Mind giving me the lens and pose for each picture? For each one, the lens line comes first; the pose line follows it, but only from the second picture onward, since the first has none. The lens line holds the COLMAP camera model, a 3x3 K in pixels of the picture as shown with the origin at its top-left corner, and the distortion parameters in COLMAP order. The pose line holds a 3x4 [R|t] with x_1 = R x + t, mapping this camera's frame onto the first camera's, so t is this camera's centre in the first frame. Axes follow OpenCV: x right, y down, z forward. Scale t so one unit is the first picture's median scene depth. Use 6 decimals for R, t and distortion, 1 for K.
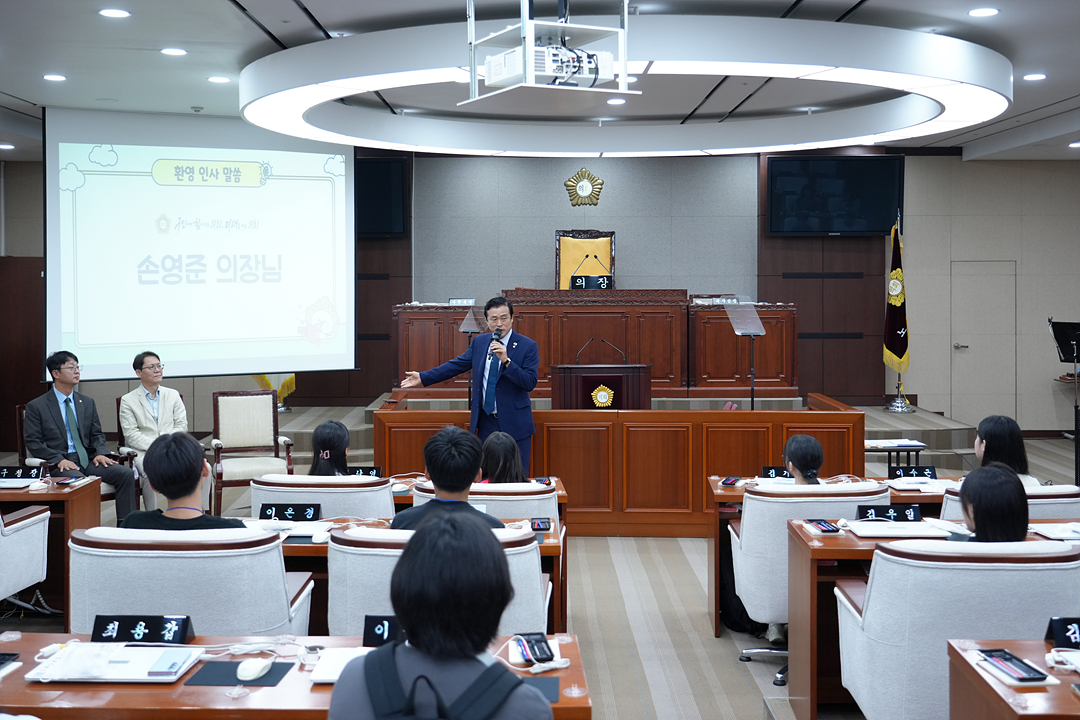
lens RADIAL K [[1344.7, 0, 551.8], [0, 1344.7, 324.2], [0, 0, 1]] dist [-0.033006, 0.000000]
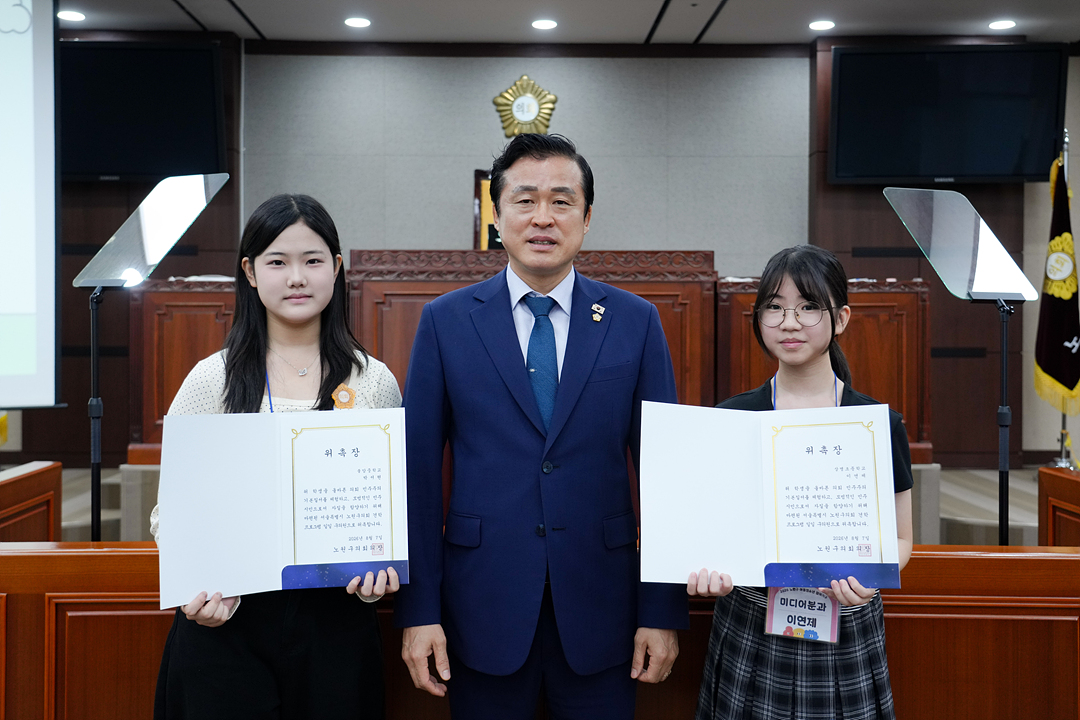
lens RADIAL K [[1101.7, 0, 523.7], [0, 1101.7, 356.2], [0, 0, 1]] dist [0.025722, 0.000000]
pose [[0.999982, 0.002754, -0.005265, 0.034457], [-0.002805, 0.999949, -0.009744, 0.020765], [0.005238, 0.009759, 0.999939, 0.655189]]
